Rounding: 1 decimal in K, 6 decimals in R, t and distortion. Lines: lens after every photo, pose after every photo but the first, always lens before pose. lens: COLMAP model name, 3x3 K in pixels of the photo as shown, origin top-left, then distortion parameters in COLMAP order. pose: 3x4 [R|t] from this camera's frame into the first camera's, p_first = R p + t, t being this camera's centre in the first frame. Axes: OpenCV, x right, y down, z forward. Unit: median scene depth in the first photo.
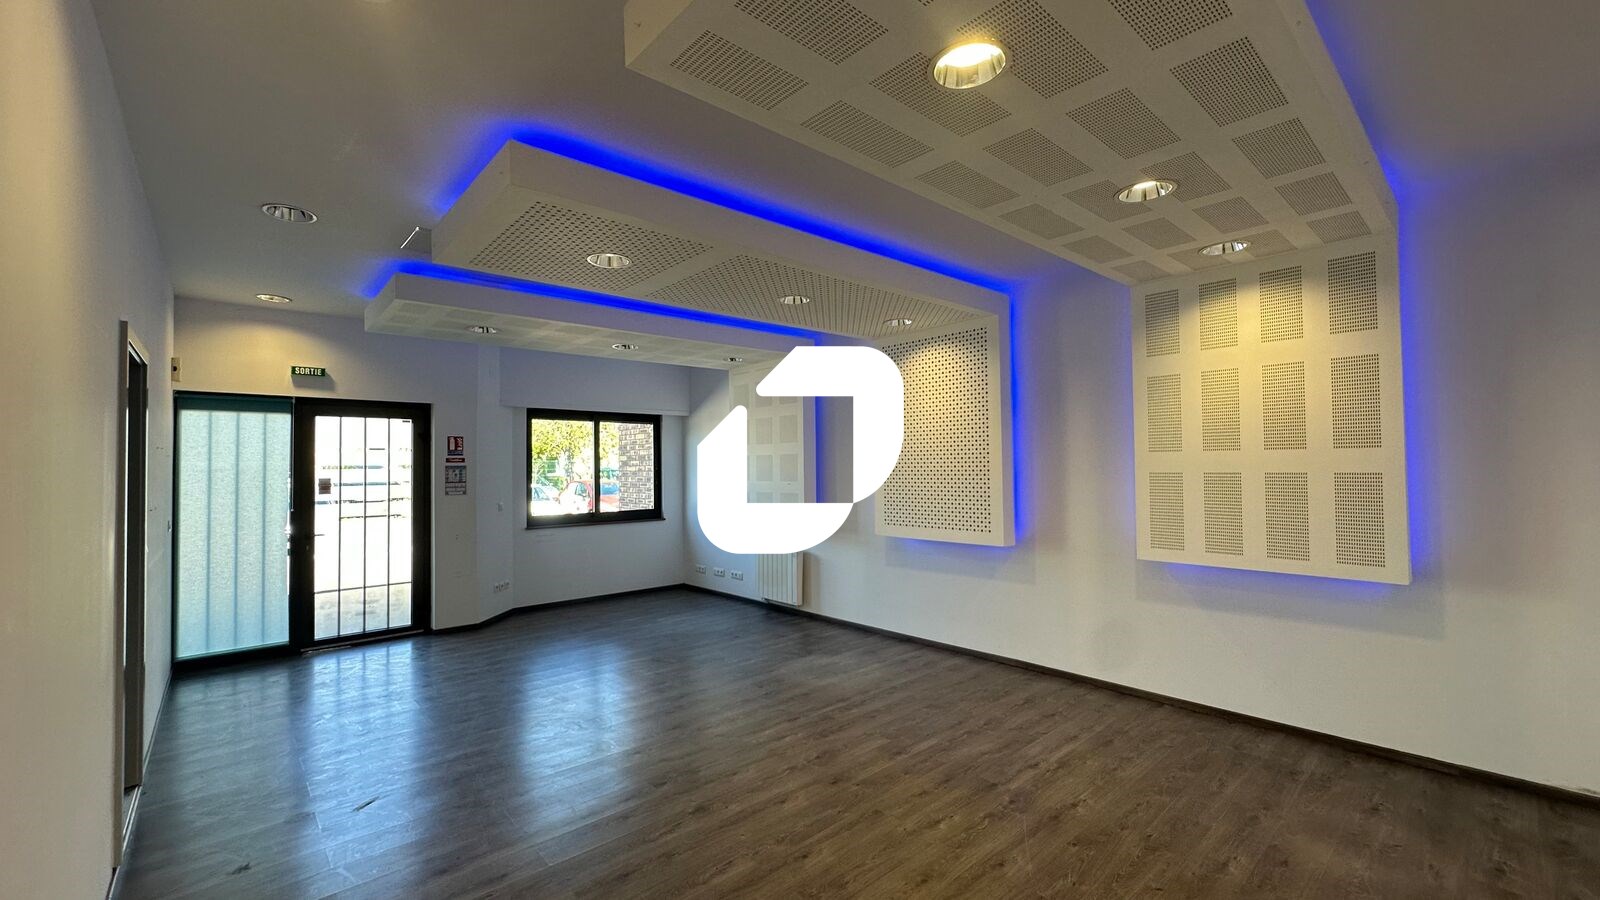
lens RADIAL K [[637.6, 0, 812.3], [0, 637.6, 454.6], [0, 0, 1]] dist [-0.001638, 0.000458]
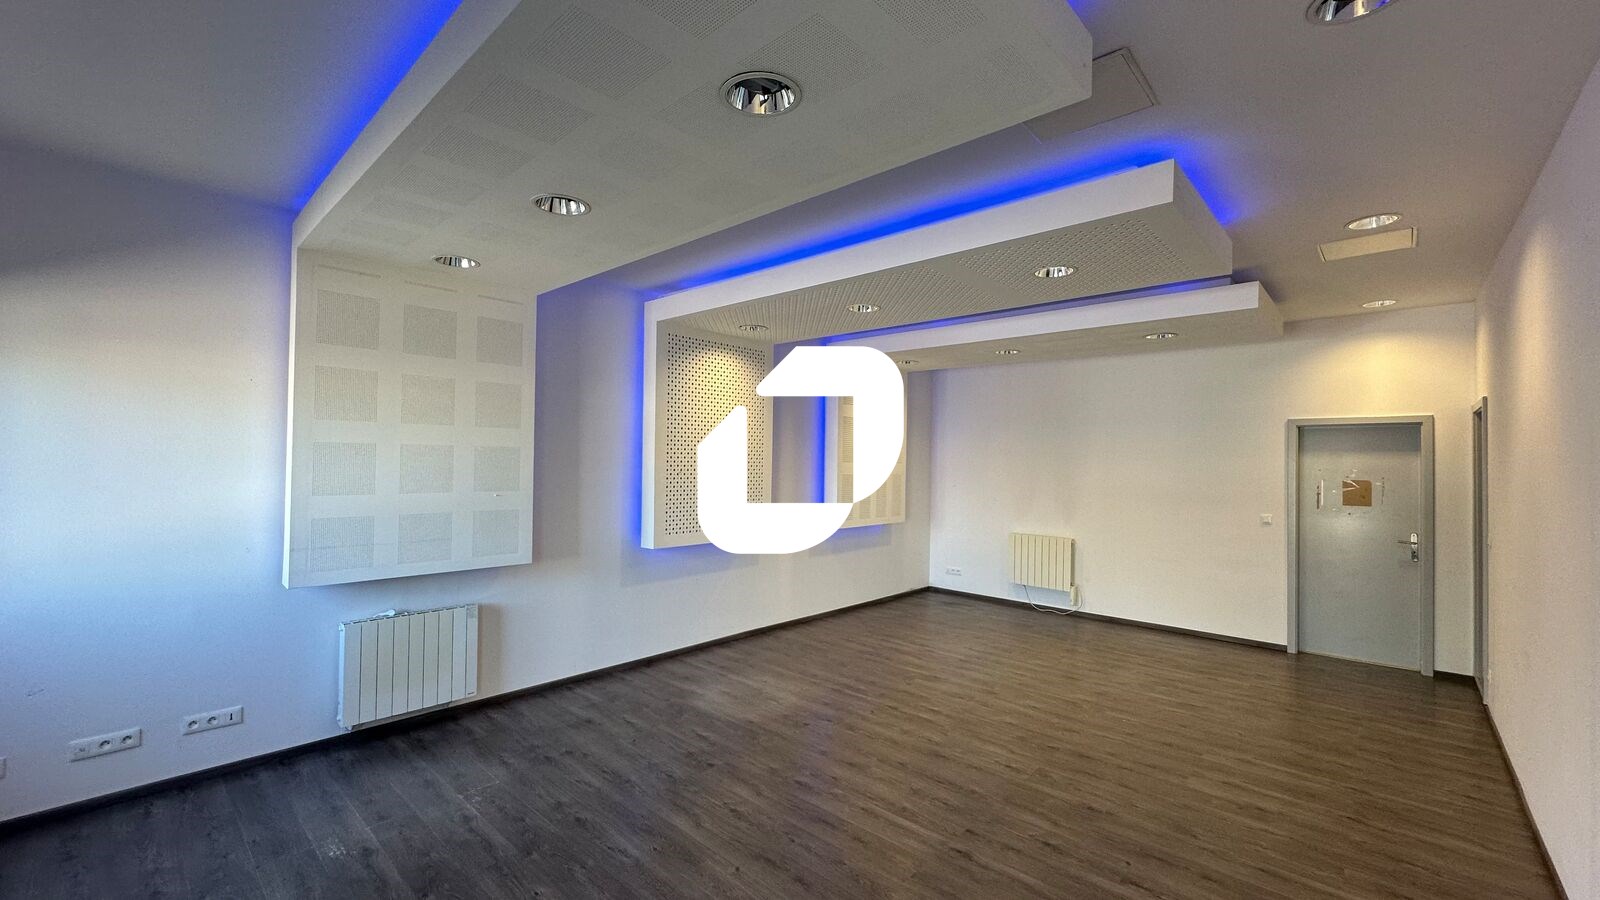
lens RADIAL K [[637.6, 0, 813.1], [0, 637.6, 453.3], [0, 0, 1]] dist [-0.001638, 0.000458]
pose [[-0.083570, 0.022212, 0.996254, -0.982009], [-0.027972, 0.999305, -0.024627, 0.022960], [-0.996109, -0.029925, -0.082890, 1.119381]]
